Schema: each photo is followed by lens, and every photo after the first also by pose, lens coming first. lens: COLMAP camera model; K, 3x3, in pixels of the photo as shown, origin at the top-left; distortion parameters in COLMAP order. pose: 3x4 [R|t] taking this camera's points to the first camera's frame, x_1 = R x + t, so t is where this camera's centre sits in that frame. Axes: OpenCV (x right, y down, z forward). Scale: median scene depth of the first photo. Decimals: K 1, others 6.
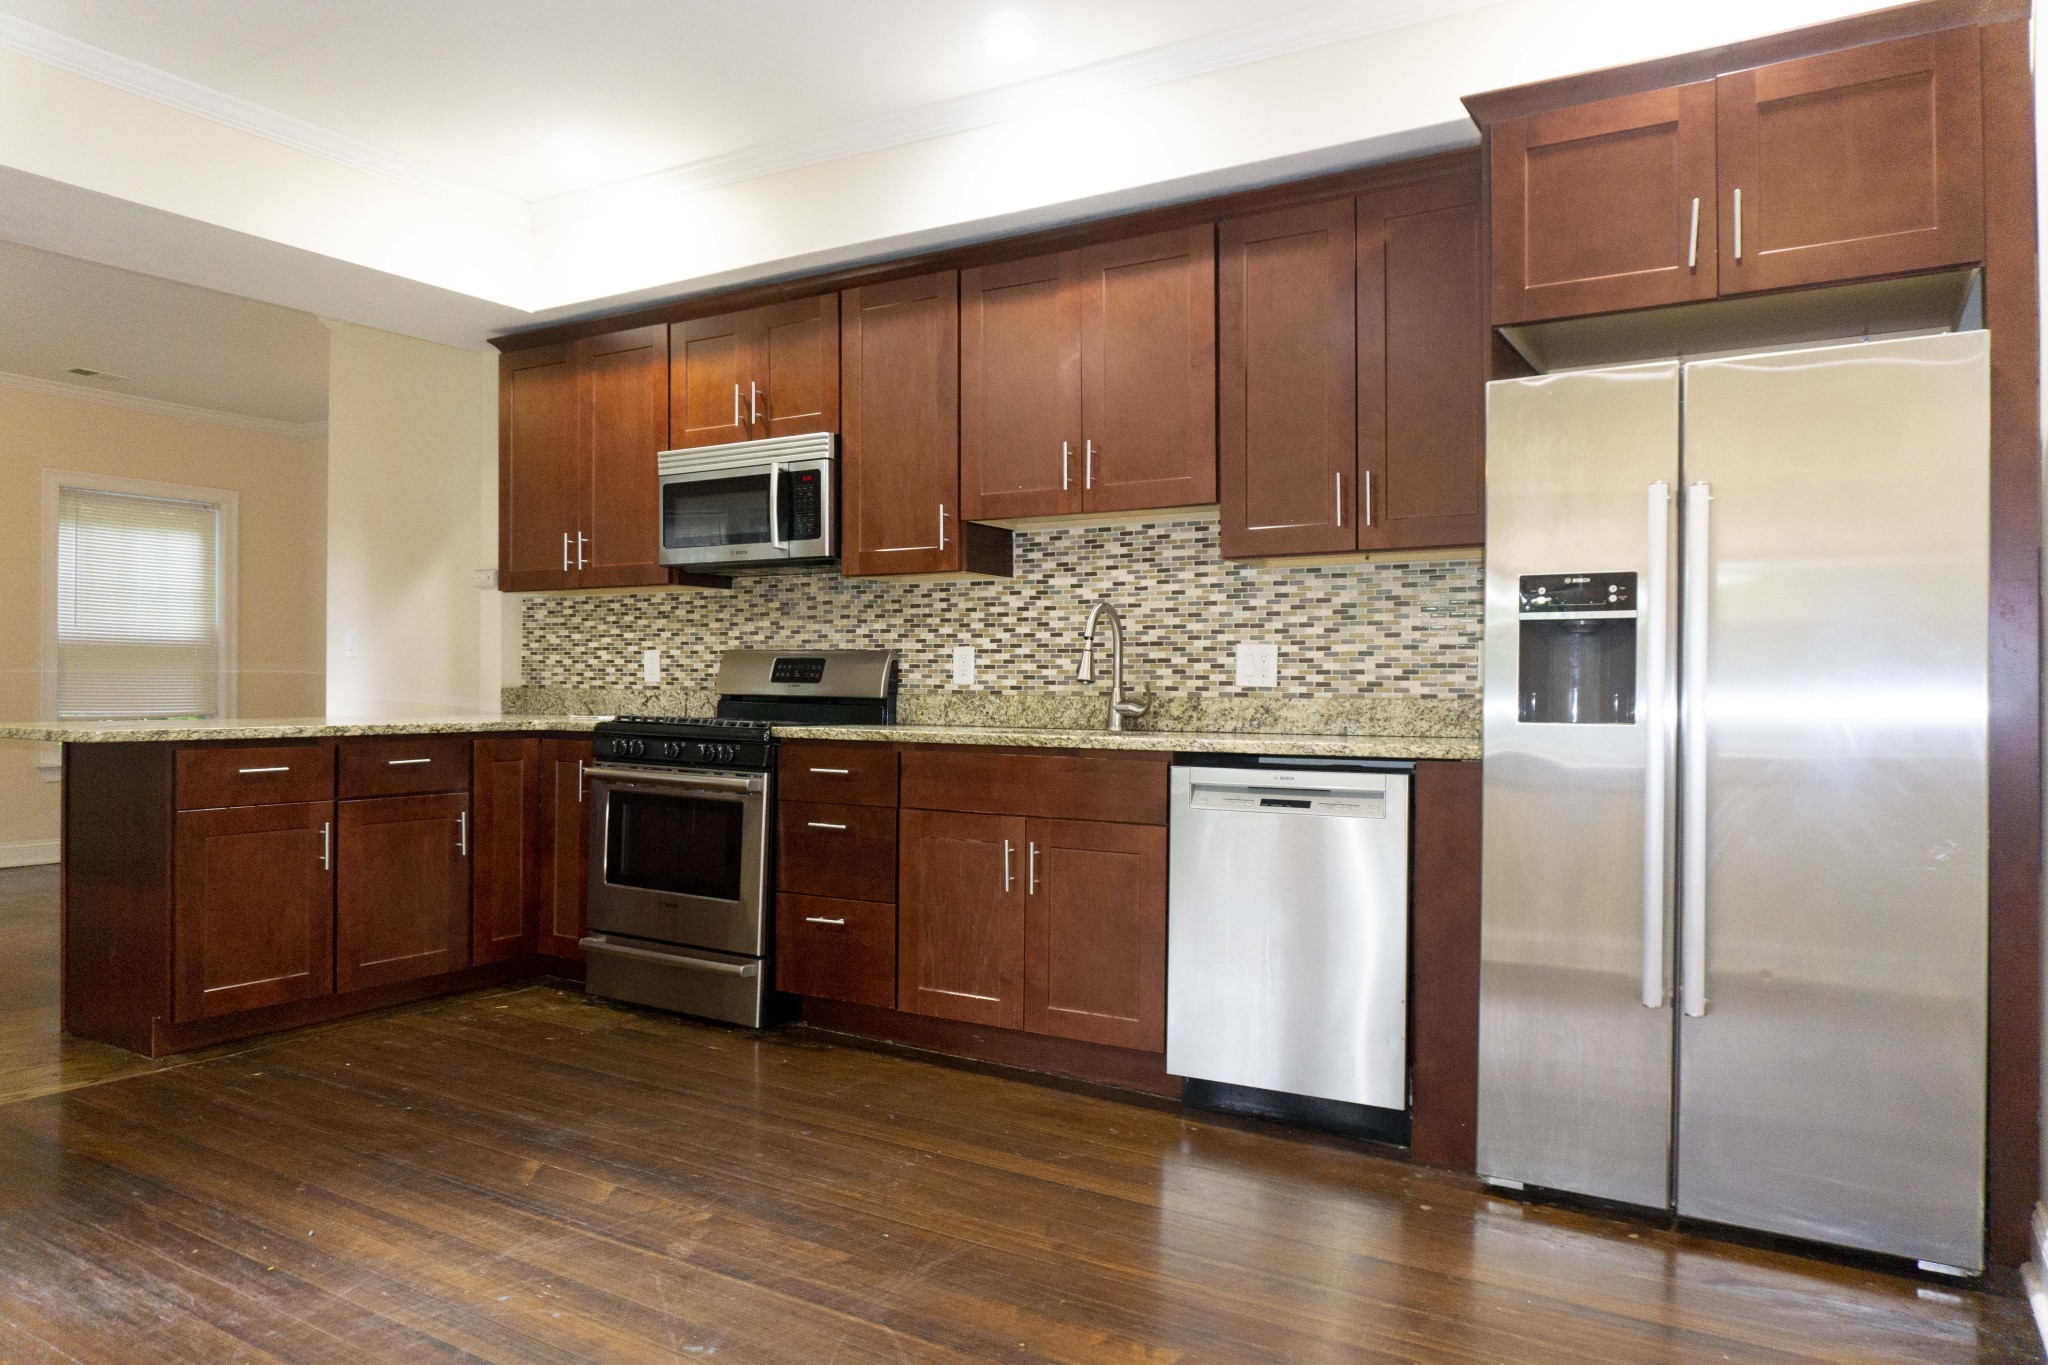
lens RADIAL K [[1328.9, 0, 1038.6], [0, 1328.9, 674.8], [0, 0, 1]] dist [-0.003233, -0.003278]
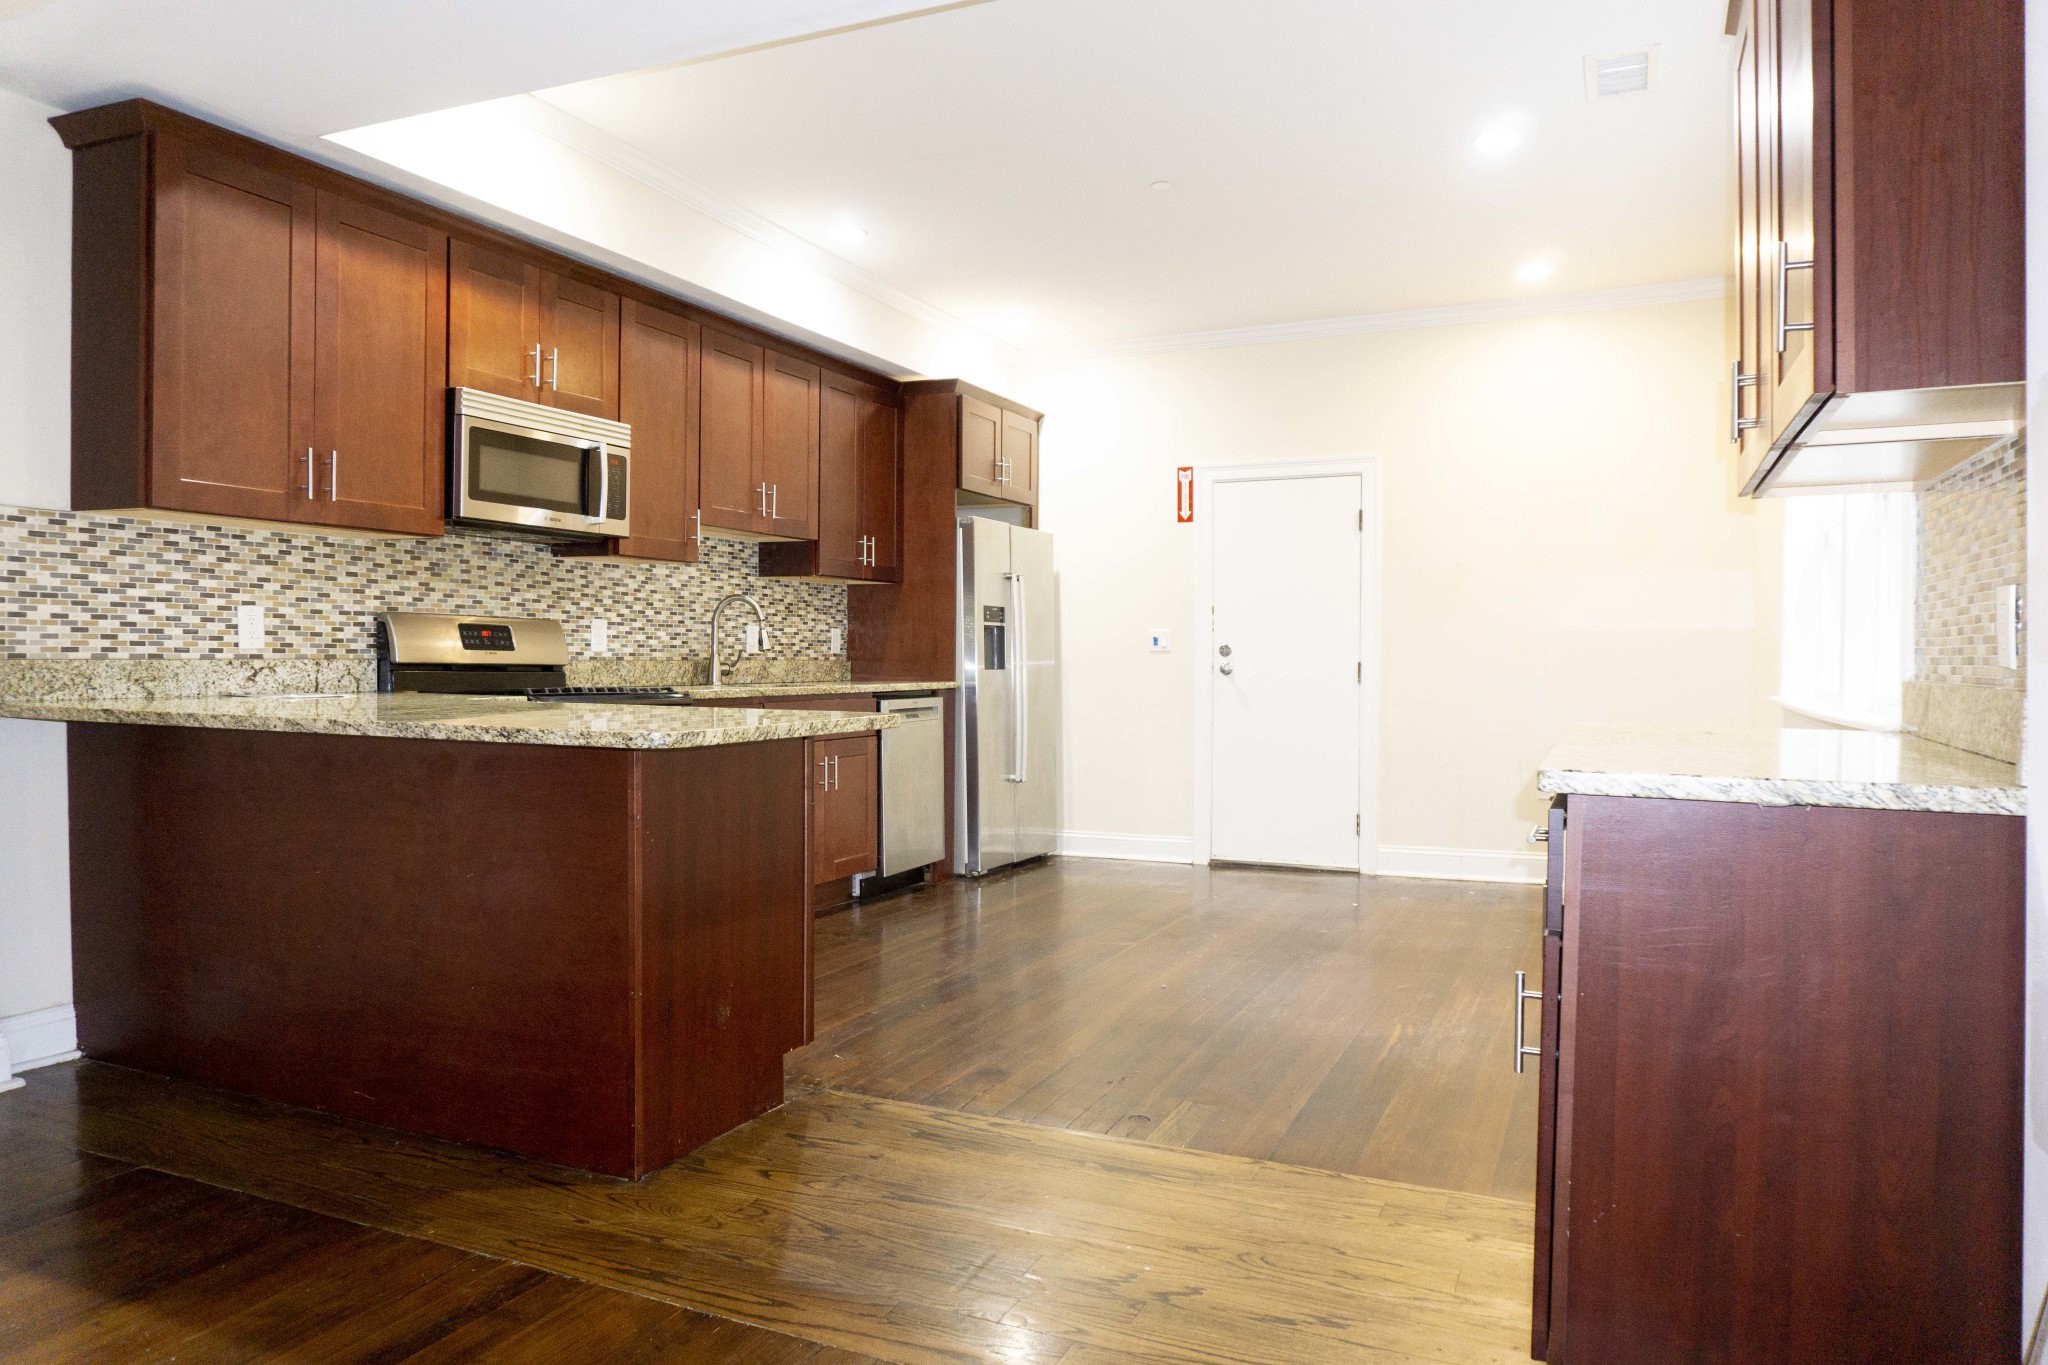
lens RADIAL K [[1328.9, 0, 1036.9], [0, 1328.9, 676.5], [0, 0, 1]] dist [-0.003233, -0.003278]
pose [[-0.105807, -0.025270, 0.994066, -1.161344], [-0.018876, 0.999548, 0.023401, -0.005178], [-0.994208, -0.016288, -0.106236, 0.693227]]
